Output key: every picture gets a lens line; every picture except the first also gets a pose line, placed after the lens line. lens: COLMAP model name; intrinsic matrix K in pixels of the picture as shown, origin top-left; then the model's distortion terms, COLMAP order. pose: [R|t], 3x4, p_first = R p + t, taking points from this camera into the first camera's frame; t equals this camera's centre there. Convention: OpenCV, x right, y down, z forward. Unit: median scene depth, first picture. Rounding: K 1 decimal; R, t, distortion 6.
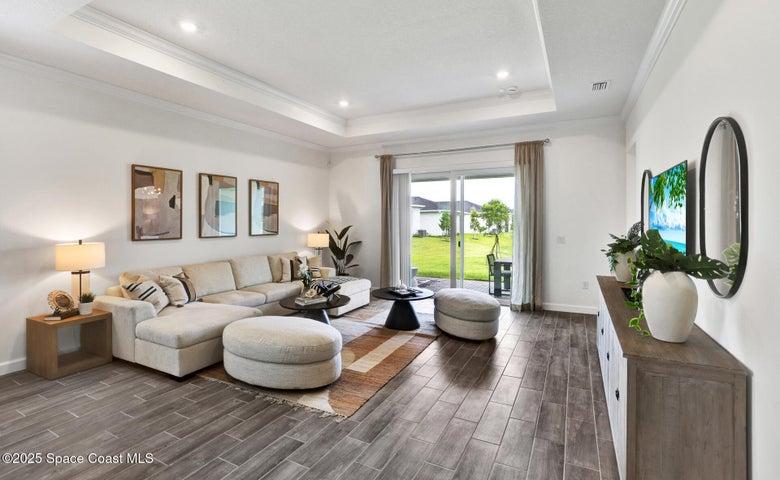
lens RADIAL K [[369.1, 0, 390.0], [0, 369.1, 240.0], [0, 0, 1]] dist [-0.001448, 0.000066]
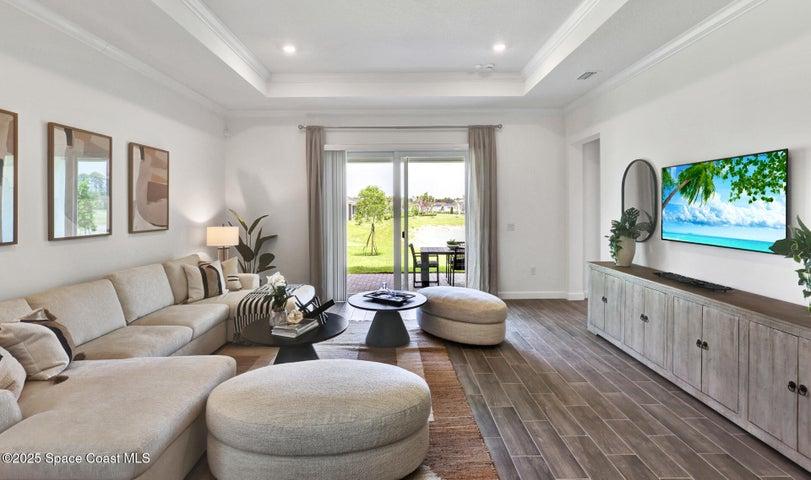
lens RADIAL K [[387.1, 0, 421.9], [0, 387.1, 221.3], [0, 0, 1]] dist [0.000191, 0.000645]
pose [[0.884595, -0.019079, 0.465970, -0.237456], [0.027584, 0.999554, -0.011439, -0.010117], [-0.465544, 0.022972, 0.884727, 0.187877]]
